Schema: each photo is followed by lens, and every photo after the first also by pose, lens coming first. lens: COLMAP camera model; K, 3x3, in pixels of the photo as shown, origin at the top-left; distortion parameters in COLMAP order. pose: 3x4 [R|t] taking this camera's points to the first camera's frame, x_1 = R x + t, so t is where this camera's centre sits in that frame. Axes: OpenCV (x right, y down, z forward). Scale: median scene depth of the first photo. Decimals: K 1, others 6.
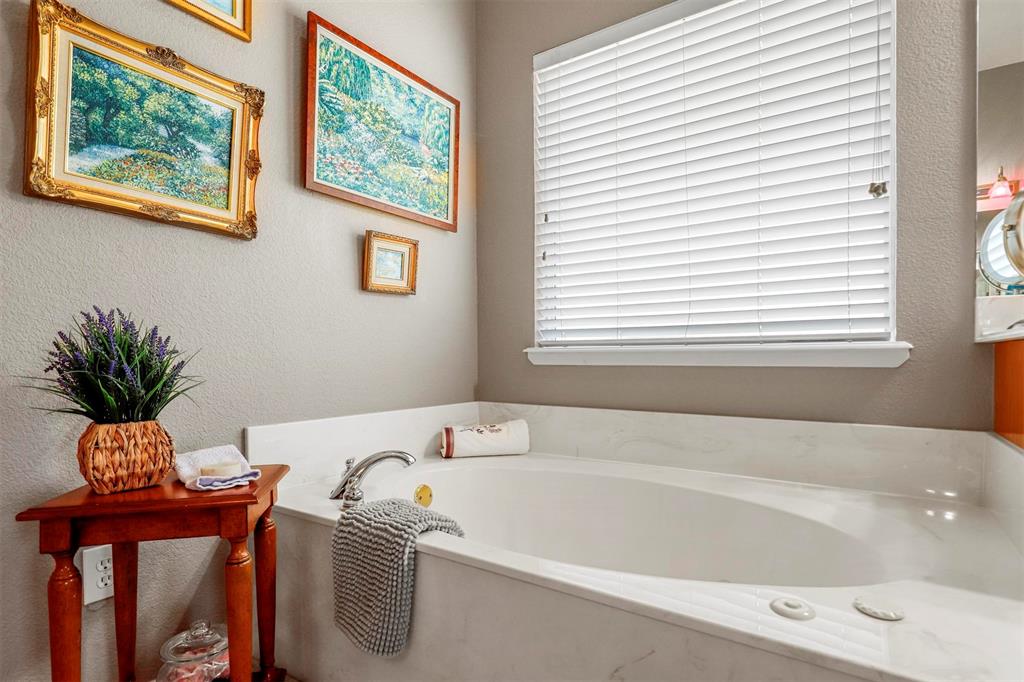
lens RADIAL K [[531.4, 0, 519.0], [0, 531.4, 359.4], [0, 0, 1]] dist [0.001308, 0.000079]
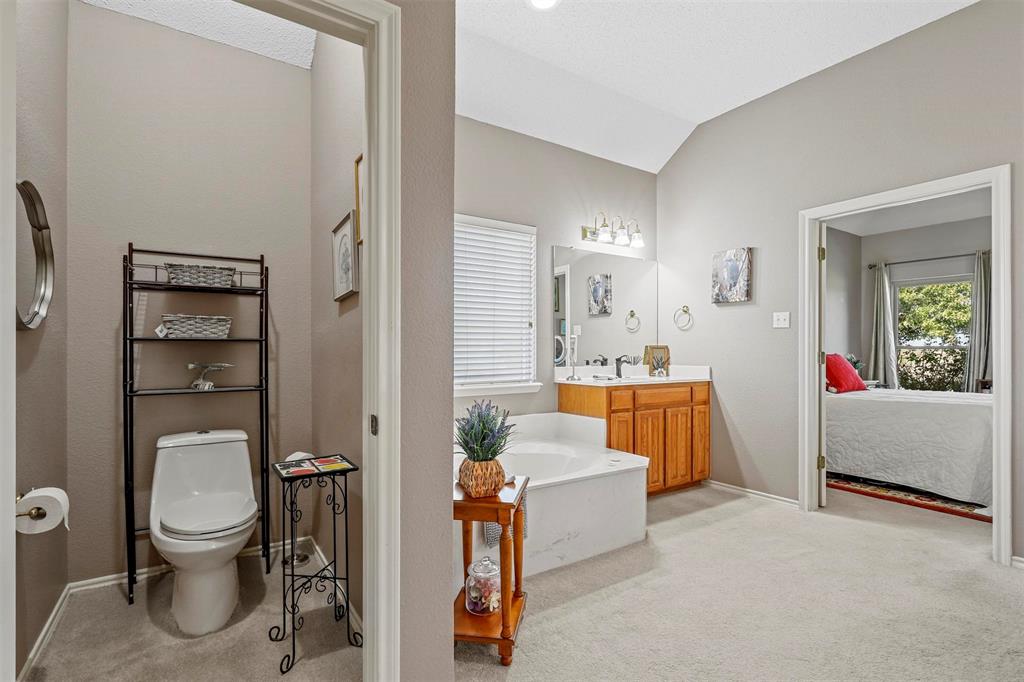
lens RADIAL K [[496.1, 0, 505.4], [0, 496.1, 347.4], [0, 0, 1]] dist [0.003621, 0.000114]
pose [[0.395972, 0.001814, 0.918261, -1.919964], [0.009469, 0.999937, -0.006058, -0.229376], [-0.918214, 0.011094, 0.395930, 0.170895]]
